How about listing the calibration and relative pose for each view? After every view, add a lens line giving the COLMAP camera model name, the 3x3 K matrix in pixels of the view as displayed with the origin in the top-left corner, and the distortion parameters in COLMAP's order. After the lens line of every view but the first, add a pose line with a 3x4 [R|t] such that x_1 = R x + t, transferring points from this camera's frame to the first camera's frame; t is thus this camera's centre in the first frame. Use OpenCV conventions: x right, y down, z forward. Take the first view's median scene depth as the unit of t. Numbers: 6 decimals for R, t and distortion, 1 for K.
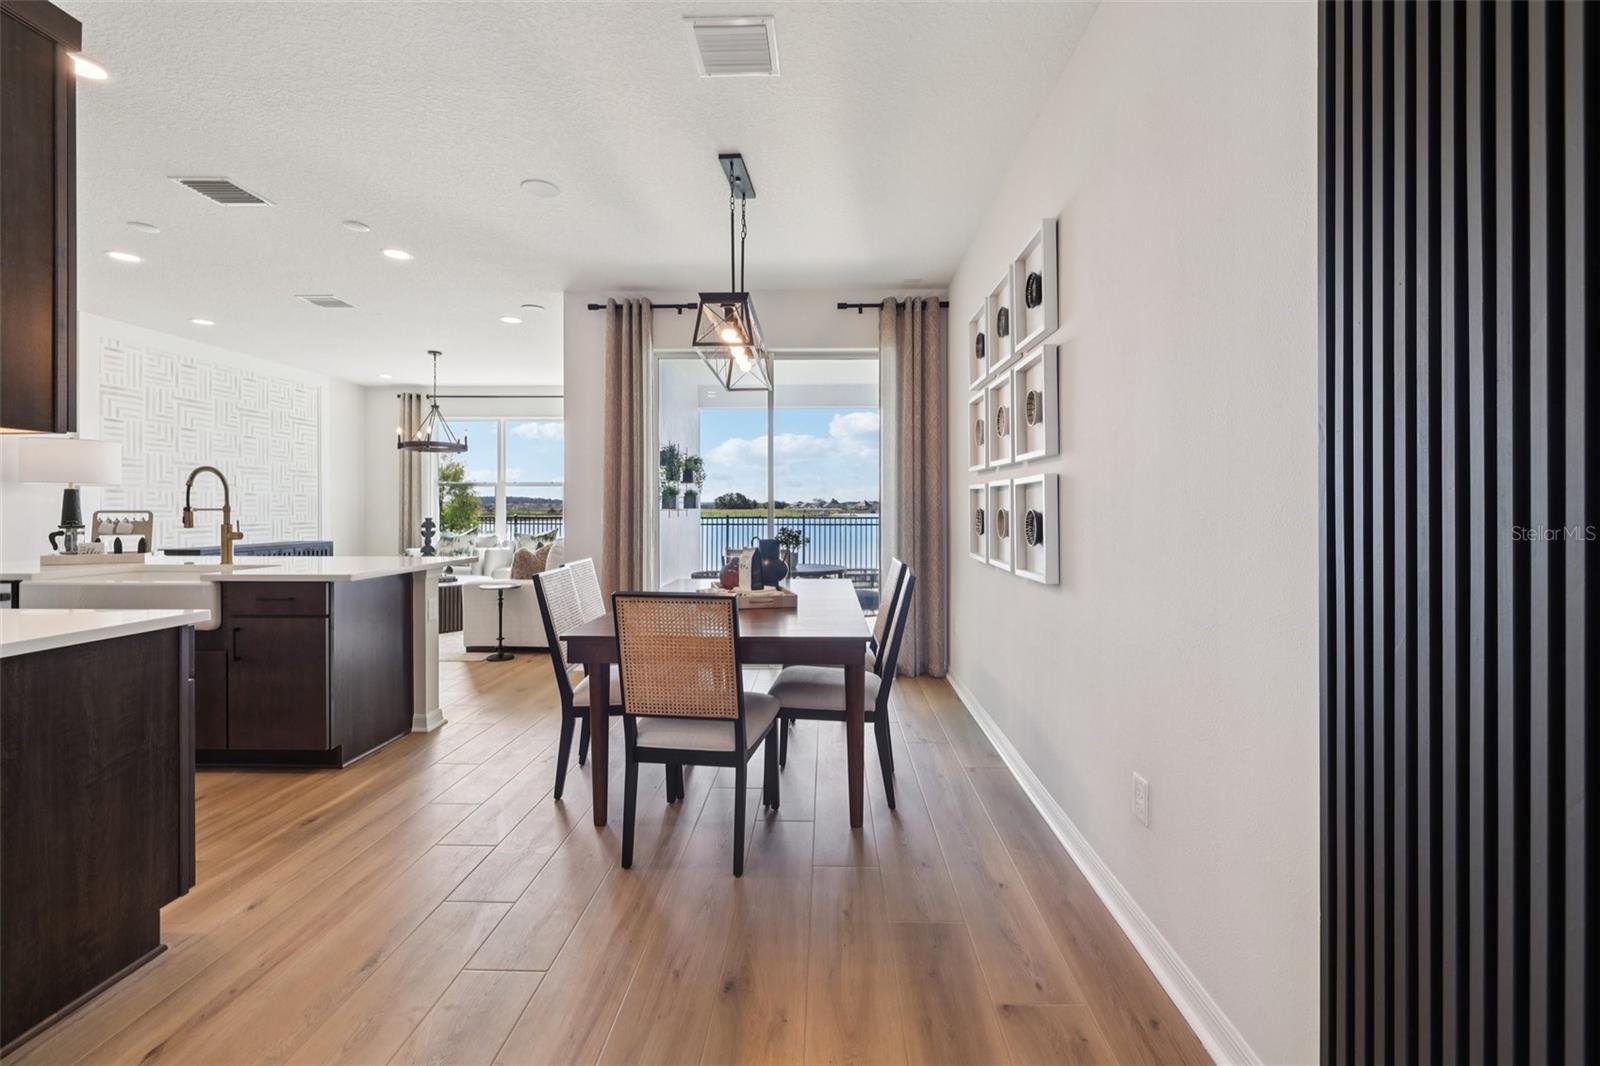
lens RADIAL K [[675.9, 0, 813.8], [0, 675.9, 509.6], [0, 0, 1]] dist [0.000324, -0.001115]
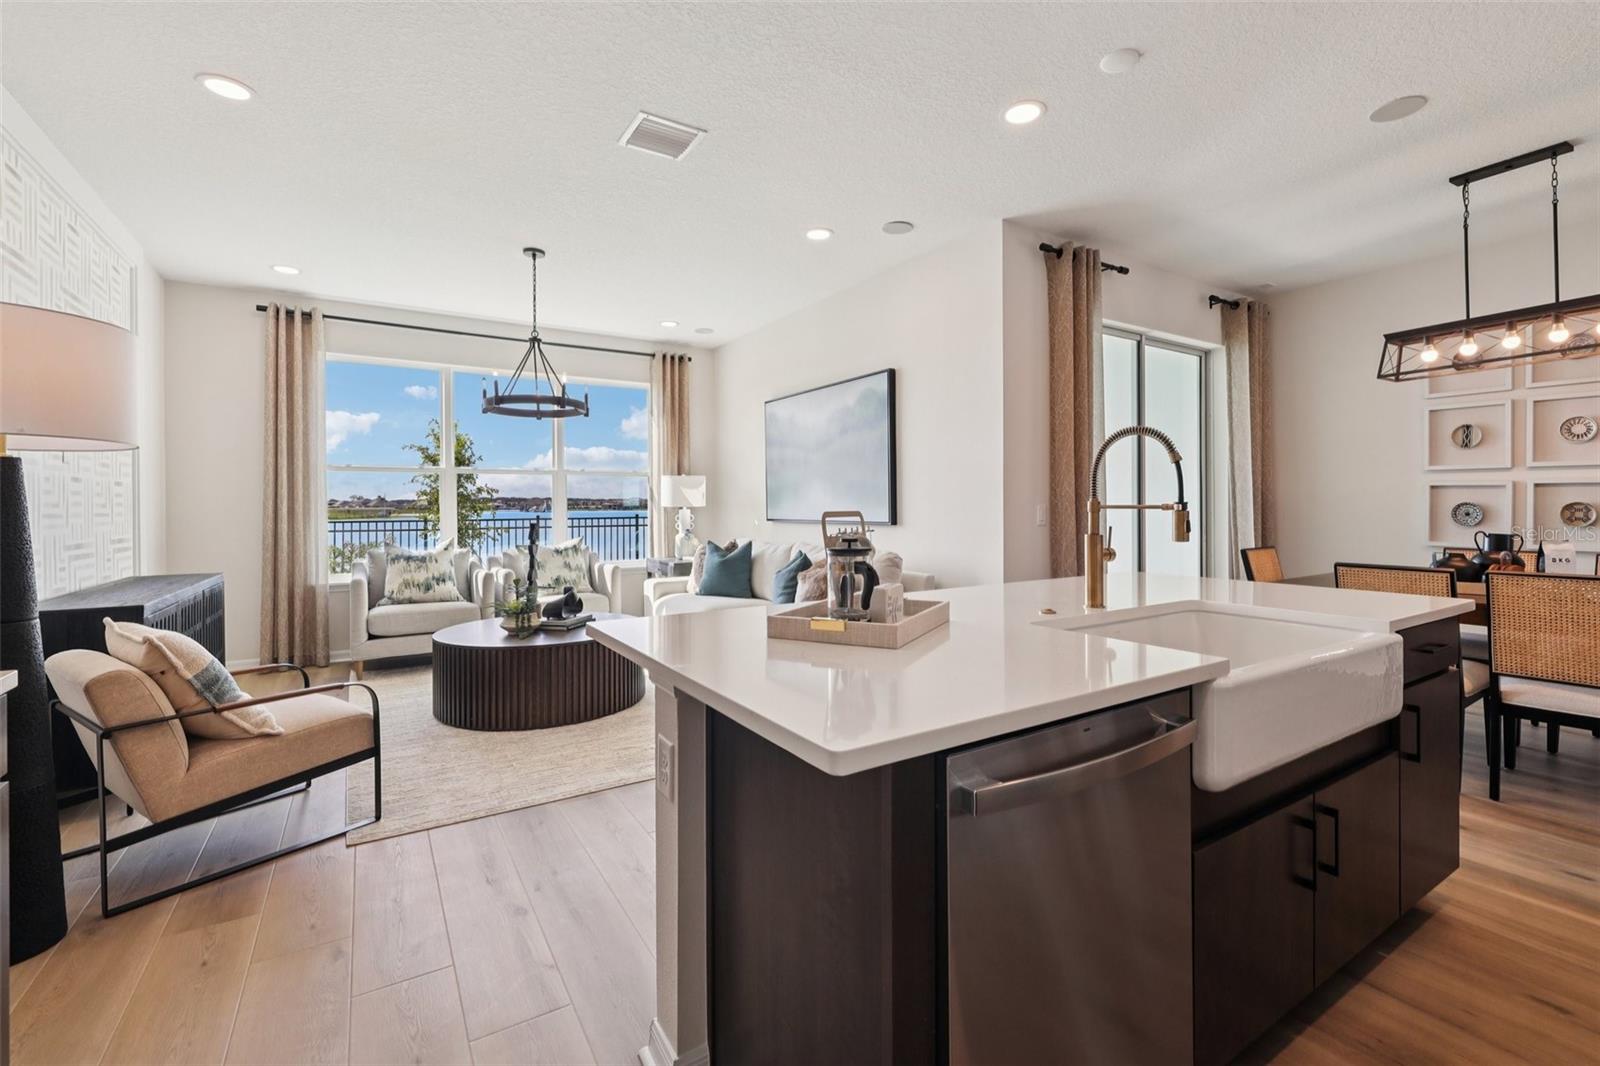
lens RADIAL K [[689.0, 0, 821.2], [0, 689.0, 506.5], [0, 0, 1]] dist [0.000166, -0.001278]
pose [[0.827354, -0.005887, 0.561650, -0.947610], [0.006969, 0.999976, 0.000215, -0.001301], [-0.561638, 0.003736, 0.827375, 0.465112]]
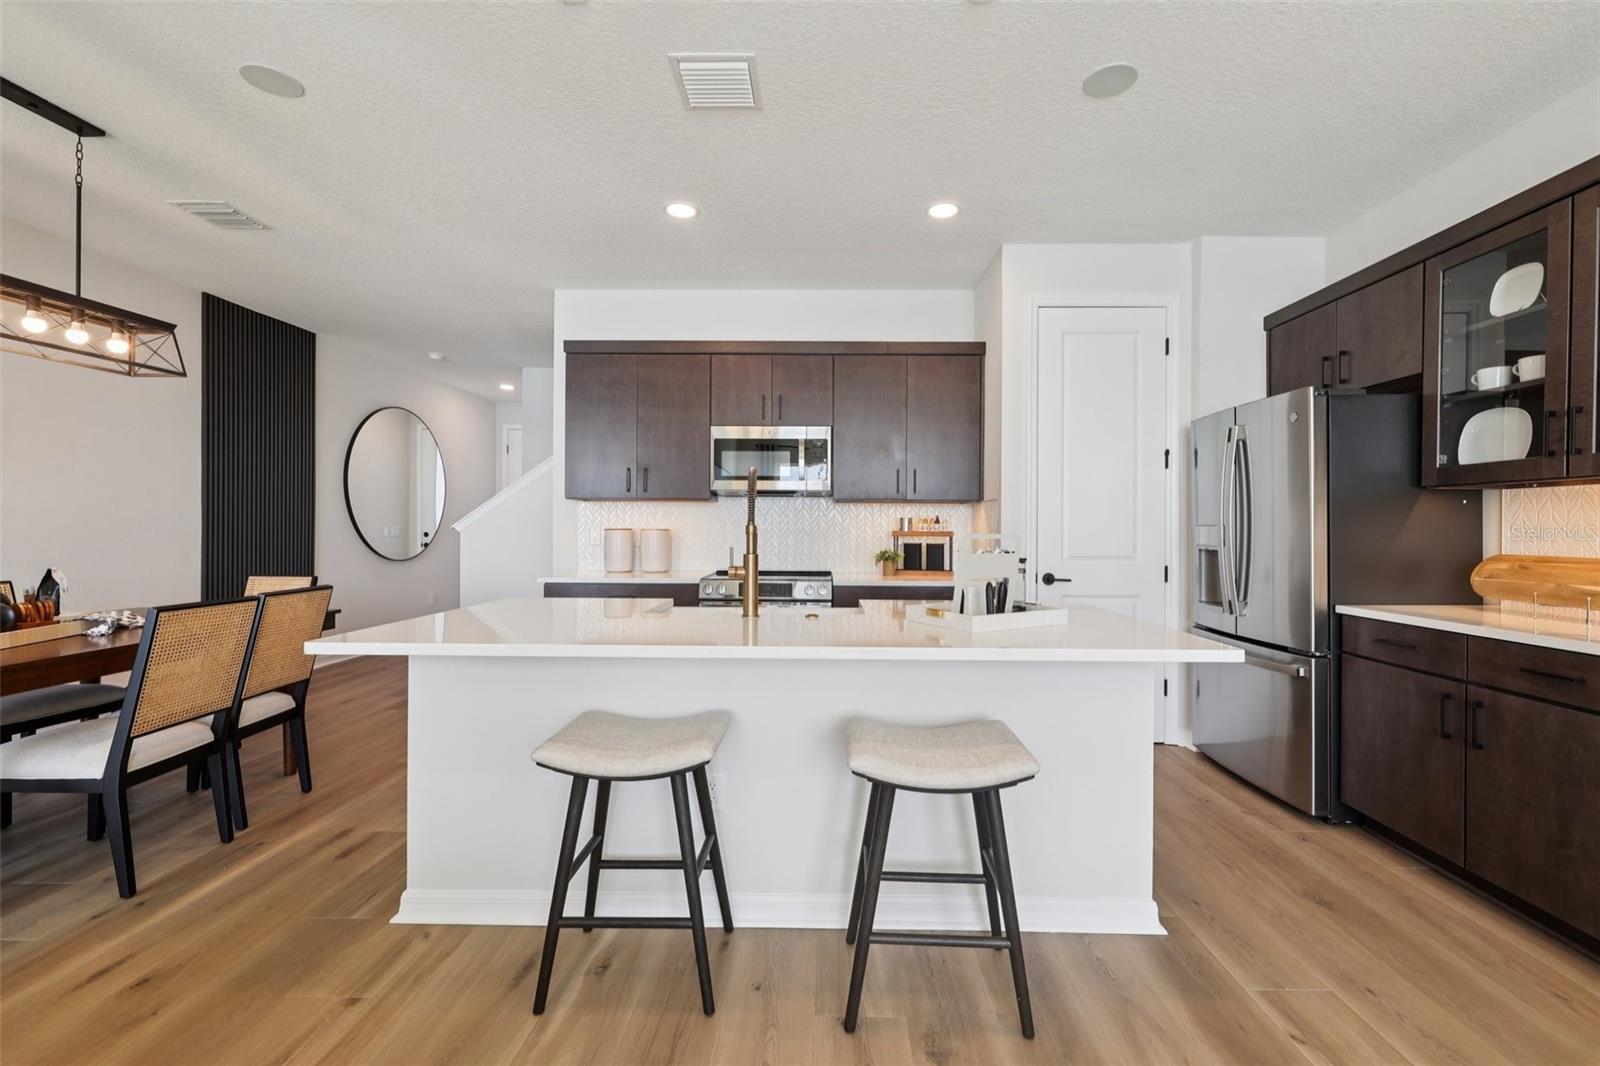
lens RADIAL K [[675.9, 0, 819.6], [0, 675.9, 531.7], [0, 0, 1]] dist [0.000324, -0.001115]
pose [[-0.999969, -0.007481, -0.002251, -0.647406], [-0.007493, 0.999959, 0.005125, -0.001184], [0.002212, 0.005142, -0.999984, 1.133125]]
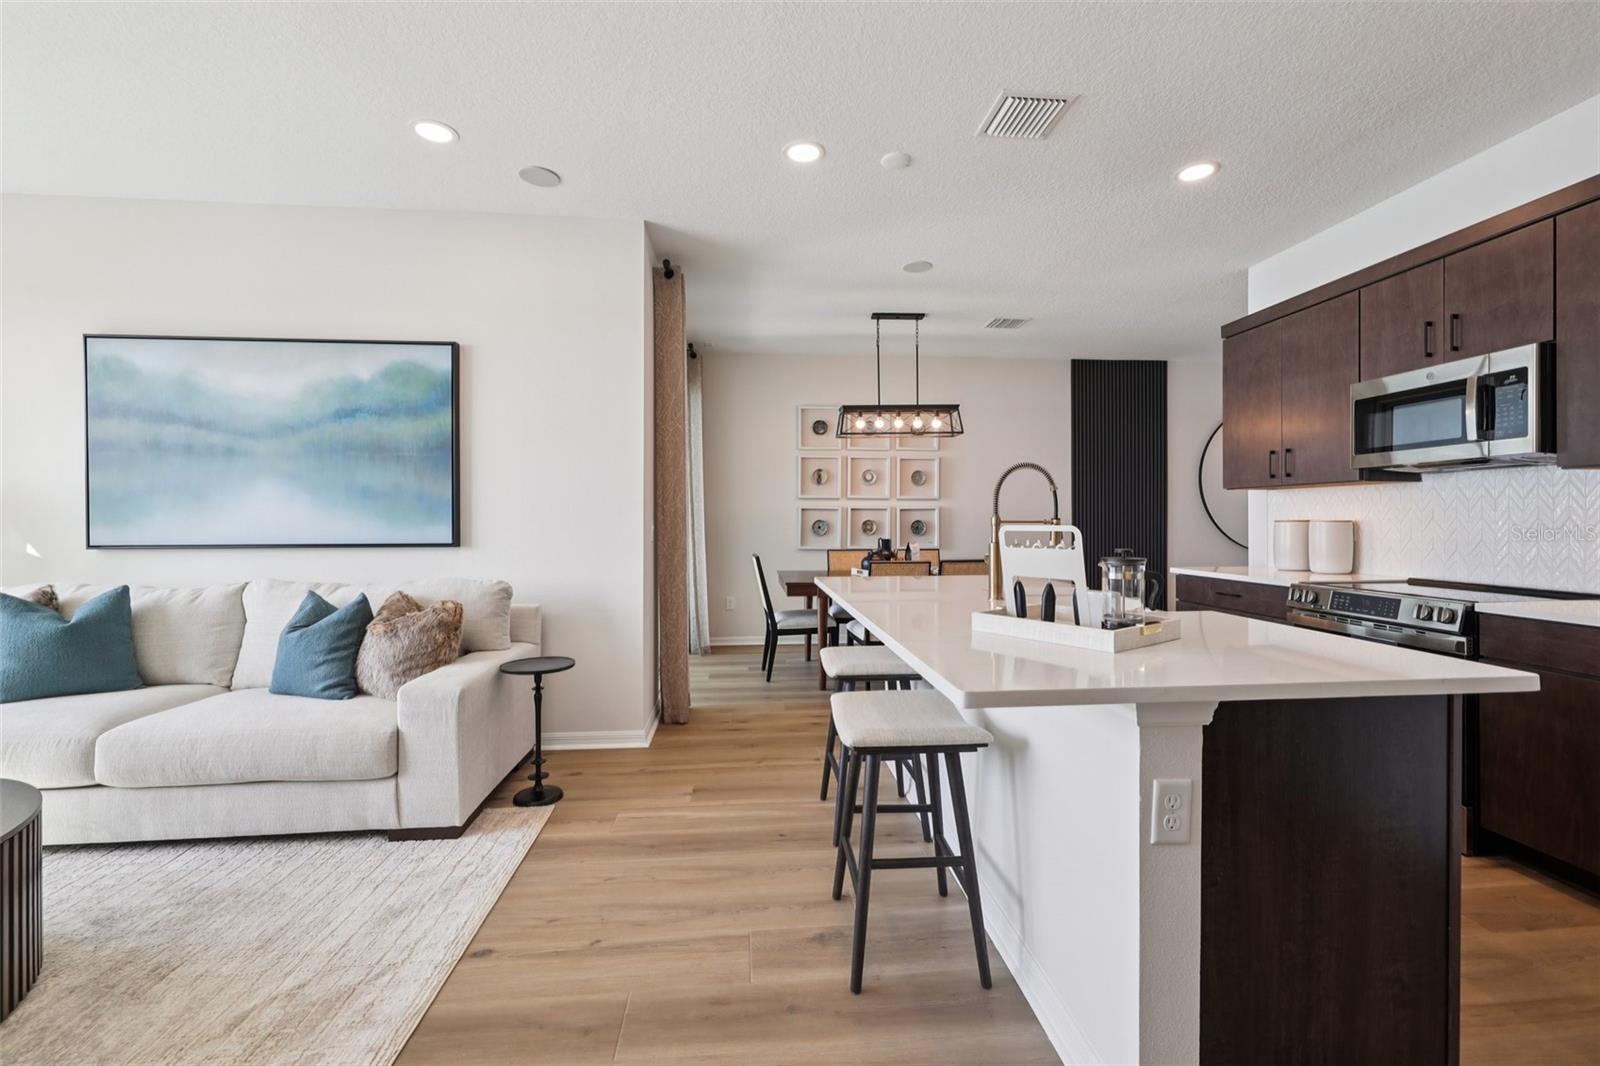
lens RADIAL K [[675.9, 0, 803.3], [0, 675.9, 518.2], [0, 0, 1]] dist [0.000324, -0.001115]
pose [[-0.107846, 0.002223, 0.994165, -1.074627], [0.004761, 0.999987, -0.001719, -0.001986], [-0.994156, 0.004548, -0.107855, 0.888065]]
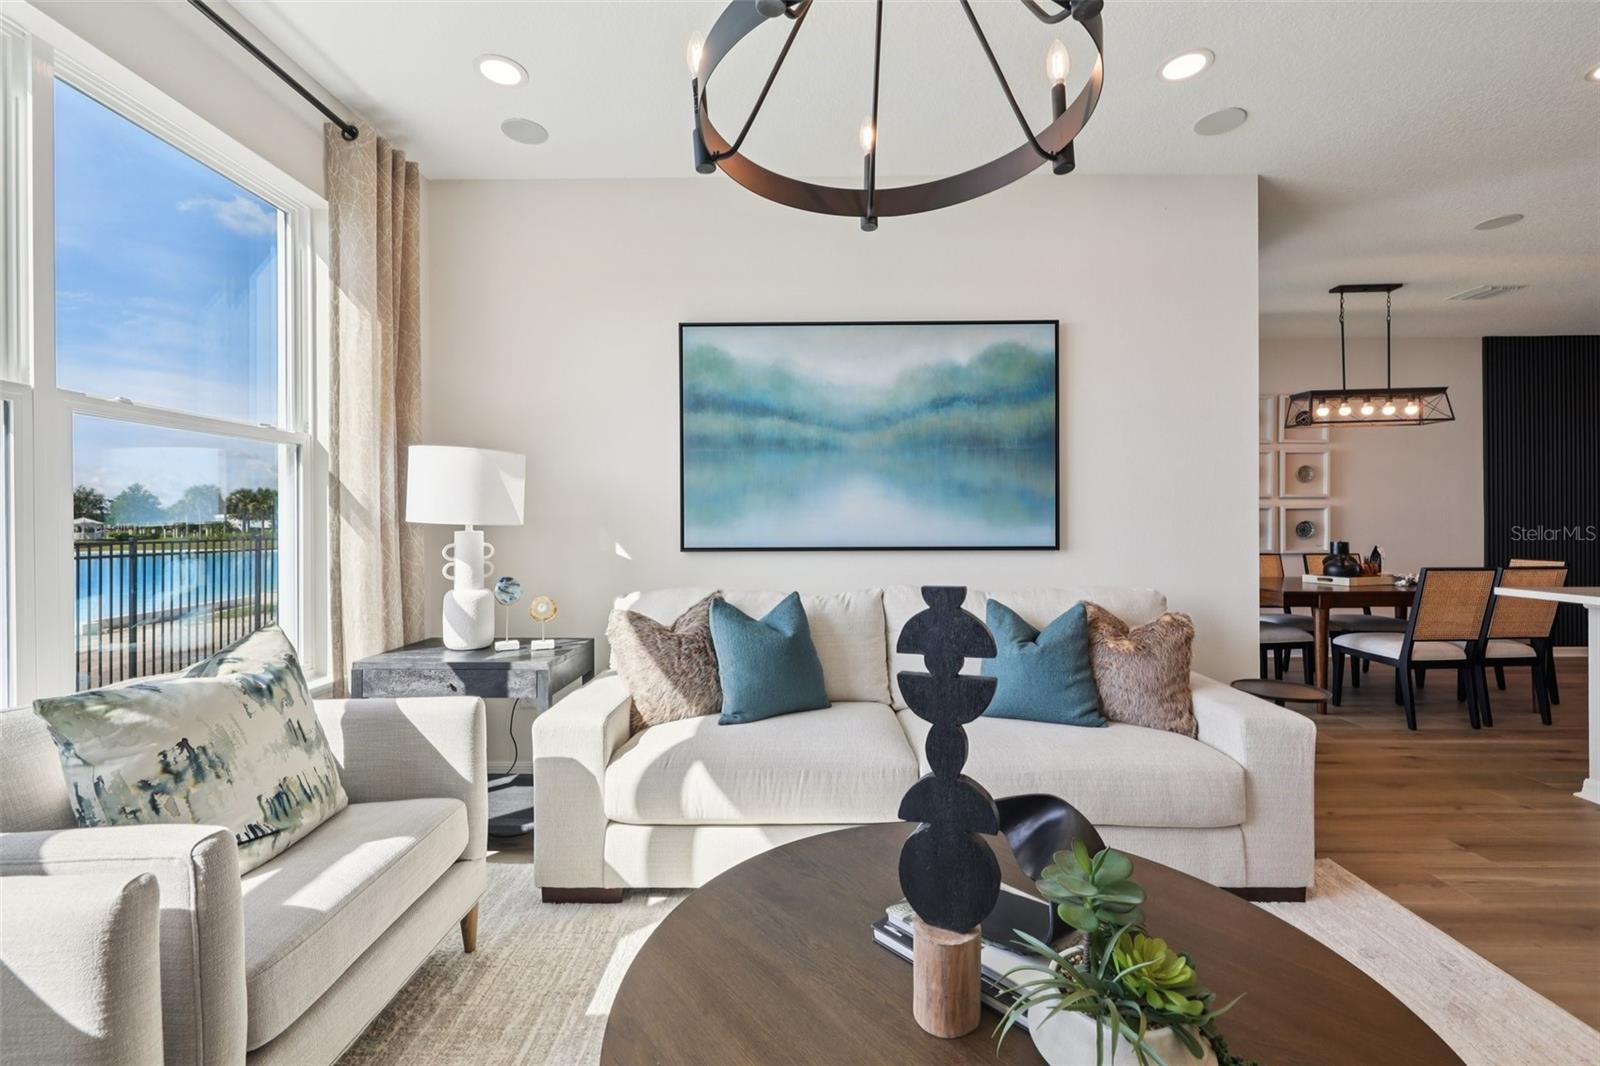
lens RADIAL K [[675.9, 0, 804.4], [0, 675.9, 521.3], [0, 0, 1]] dist [0.000324, -0.001115]
pose [[-0.005539, 0.000804, 0.999984, -0.965872], [0.006133, 0.999981, -0.000770, -0.002817], [-0.999966, 0.006129, -0.005544, 1.390621]]
